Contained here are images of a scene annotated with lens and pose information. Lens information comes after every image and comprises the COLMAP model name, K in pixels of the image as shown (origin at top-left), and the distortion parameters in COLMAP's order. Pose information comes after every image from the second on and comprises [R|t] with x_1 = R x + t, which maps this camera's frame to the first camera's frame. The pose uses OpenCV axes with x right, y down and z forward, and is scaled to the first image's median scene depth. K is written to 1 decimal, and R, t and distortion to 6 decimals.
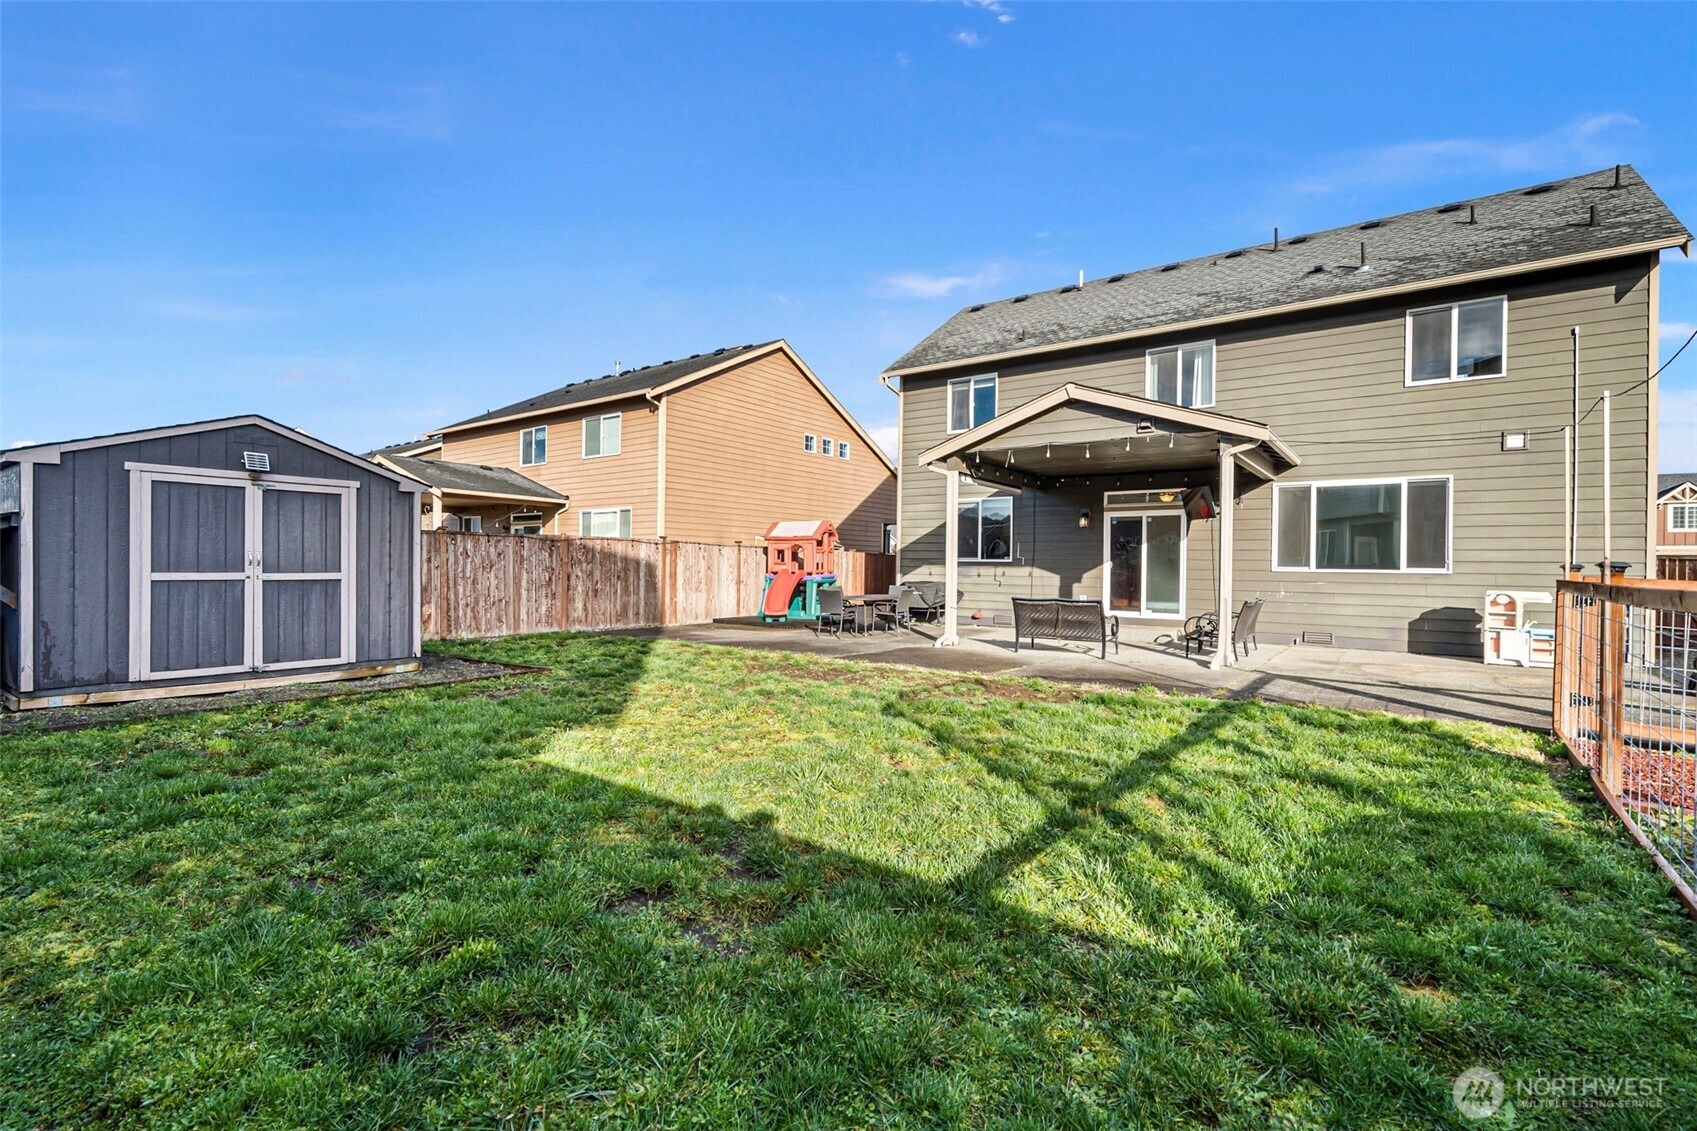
lens RADIAL K [[745.8, 0, 876.5], [0, 745.8, 564.3], [0, 0, 1]] dist [-0.000627, -0.000144]
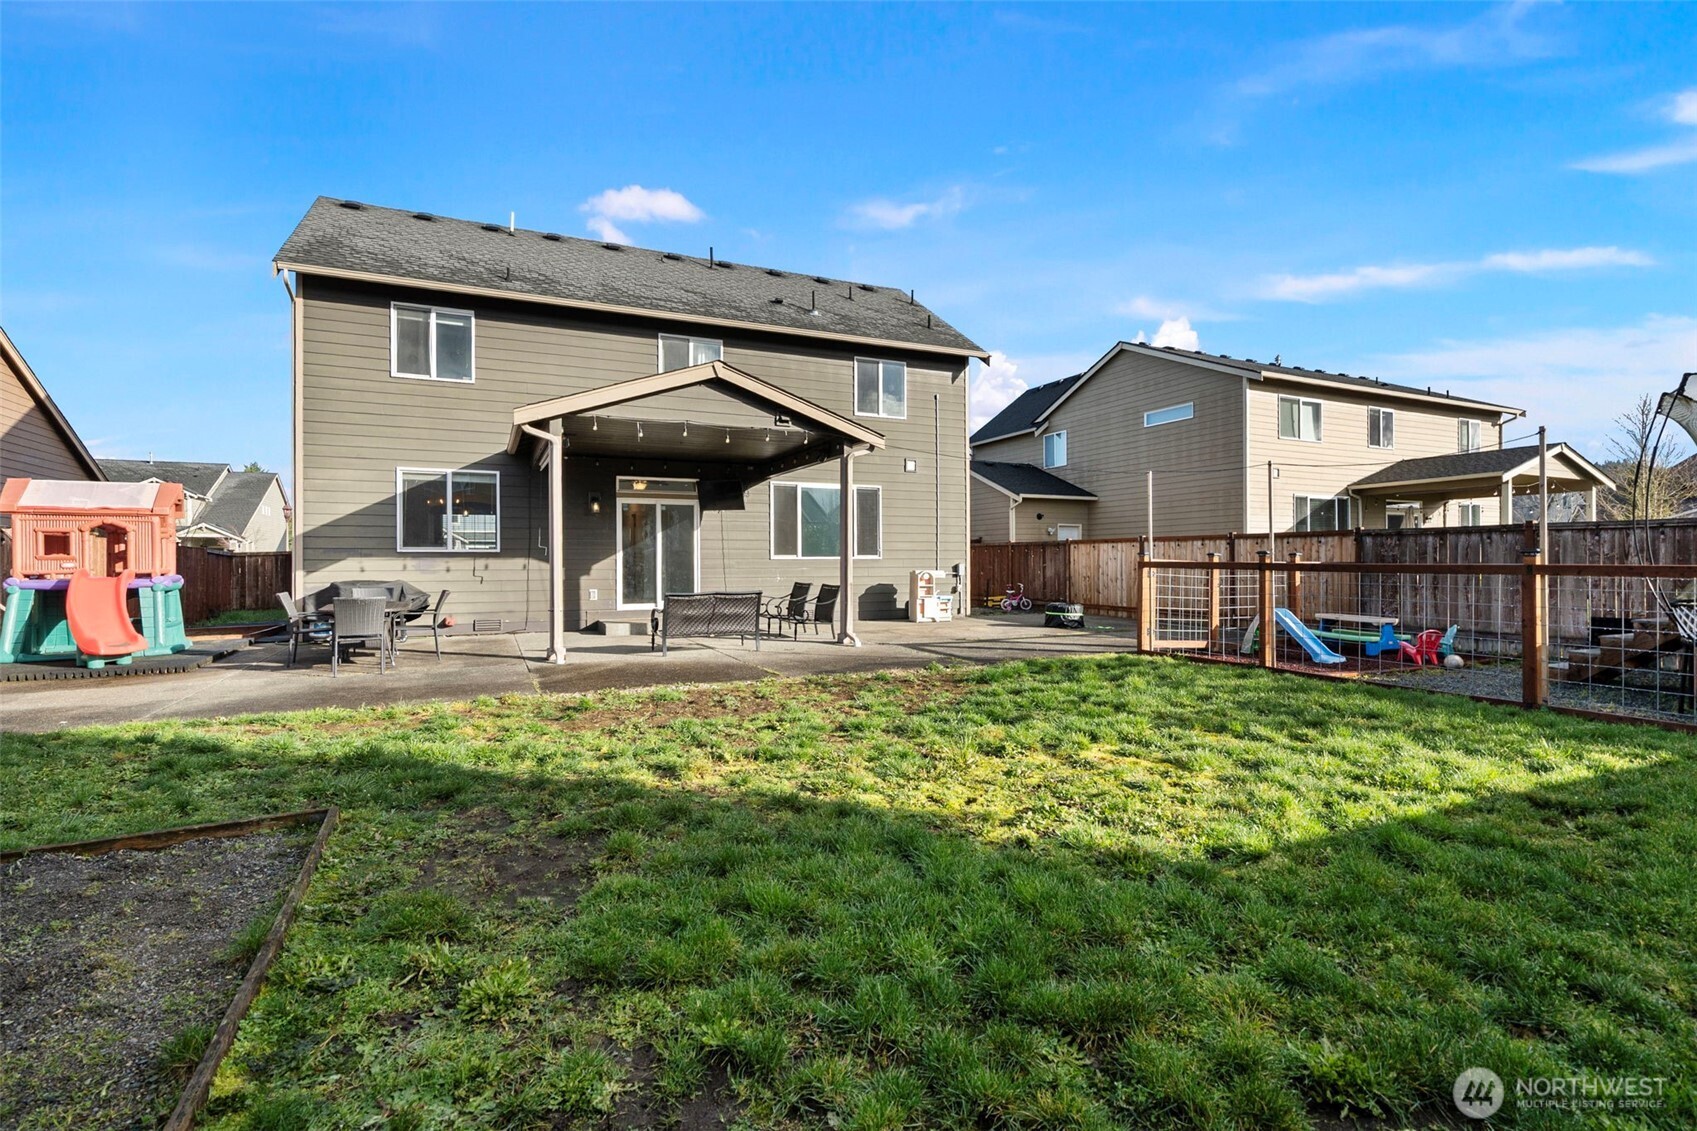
lens RADIAL K [[774.6, 0, 850.2], [0, 774.6, 545.2], [0, 0, 1]] dist [-0.001747, 0.000608]
pose [[0.501975, 0.001276, 0.864881, -0.393399], [0.006296, 0.999967, -0.005130, -0.004558], [-0.864859, 0.008020, 0.501950, 0.287651]]
